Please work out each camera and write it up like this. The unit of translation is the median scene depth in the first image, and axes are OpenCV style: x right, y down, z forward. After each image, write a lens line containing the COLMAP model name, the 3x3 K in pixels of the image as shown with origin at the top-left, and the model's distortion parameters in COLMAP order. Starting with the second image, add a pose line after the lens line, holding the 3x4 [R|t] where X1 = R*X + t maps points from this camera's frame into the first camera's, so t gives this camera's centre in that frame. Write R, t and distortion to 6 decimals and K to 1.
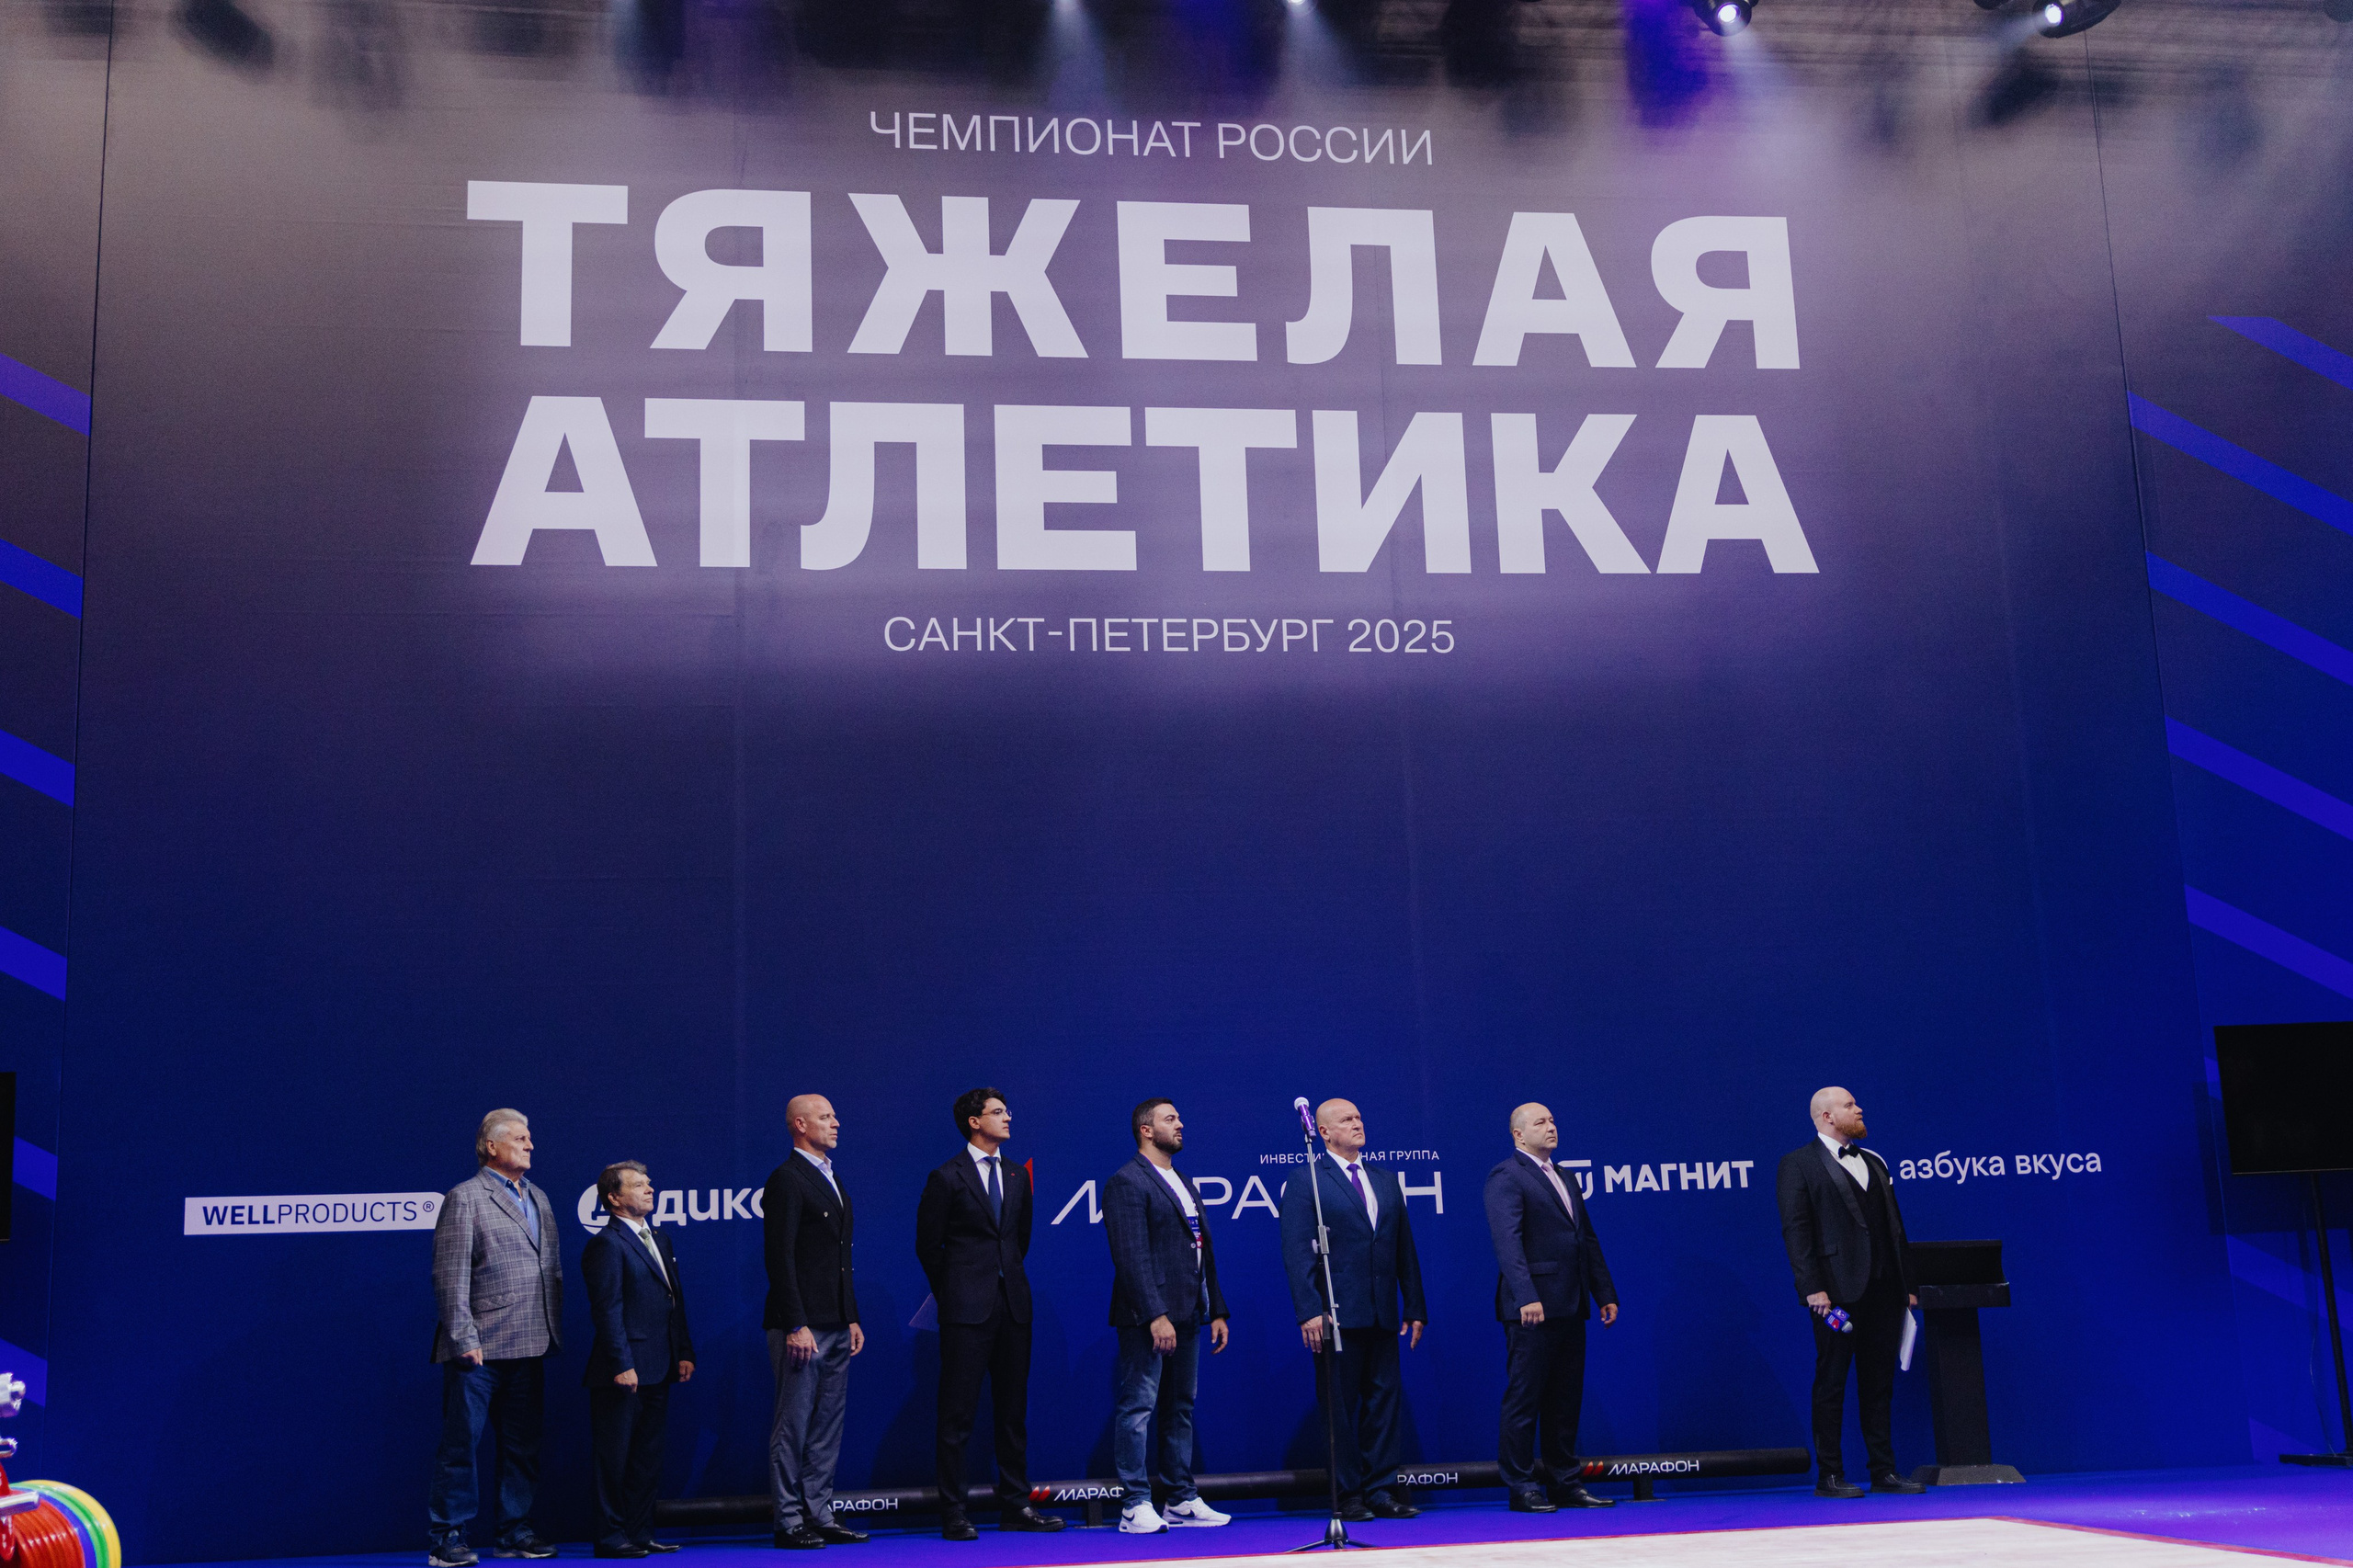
lens RADIAL K [[2568.8, 0, 1176.5], [0, 2568.8, 784.0], [0, 0, 1]] dist [-0.008904, -0.004653]
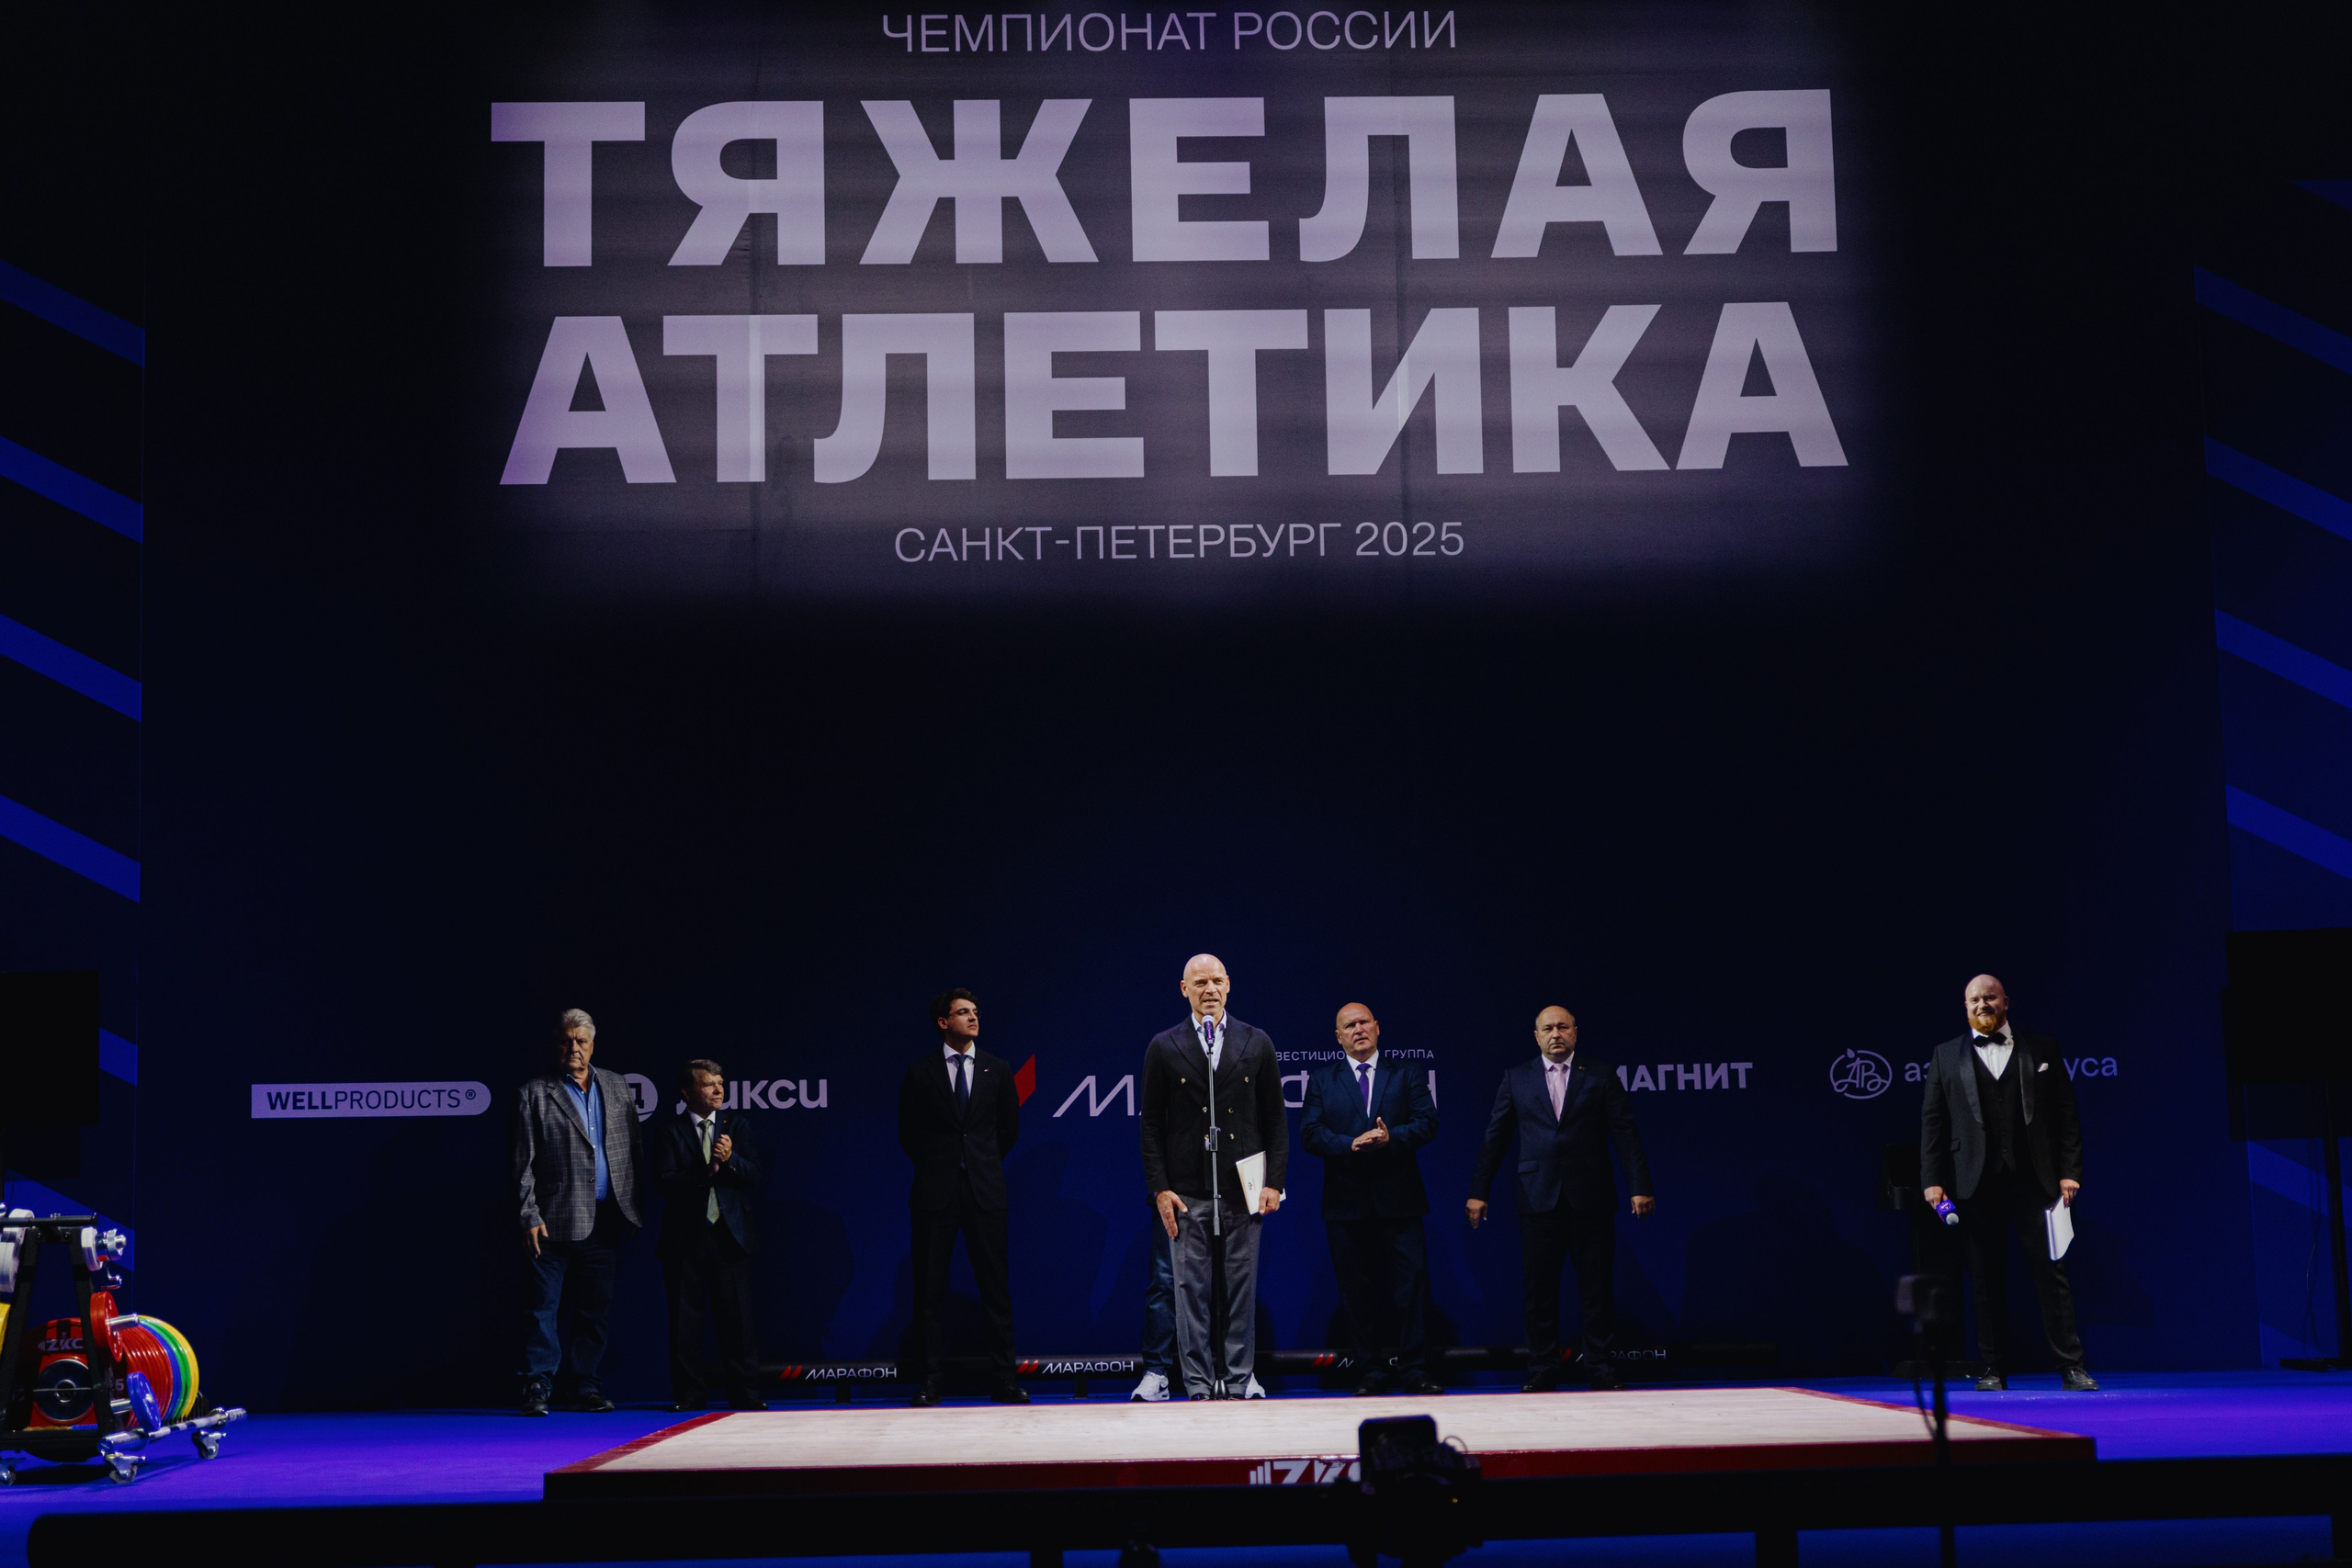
lens RADIAL K [[3436.2, 0, 1176.0], [0, 3436.2, 784.0], [0, 0, 1]] dist [-0.008775, 0.011379]
pose [[0.993828, 0.001181, -0.110929, 0.146641], [0.007719, 0.996783, 0.079770, -0.070294], [0.110666, -0.080134, 0.990622, -0.346818]]
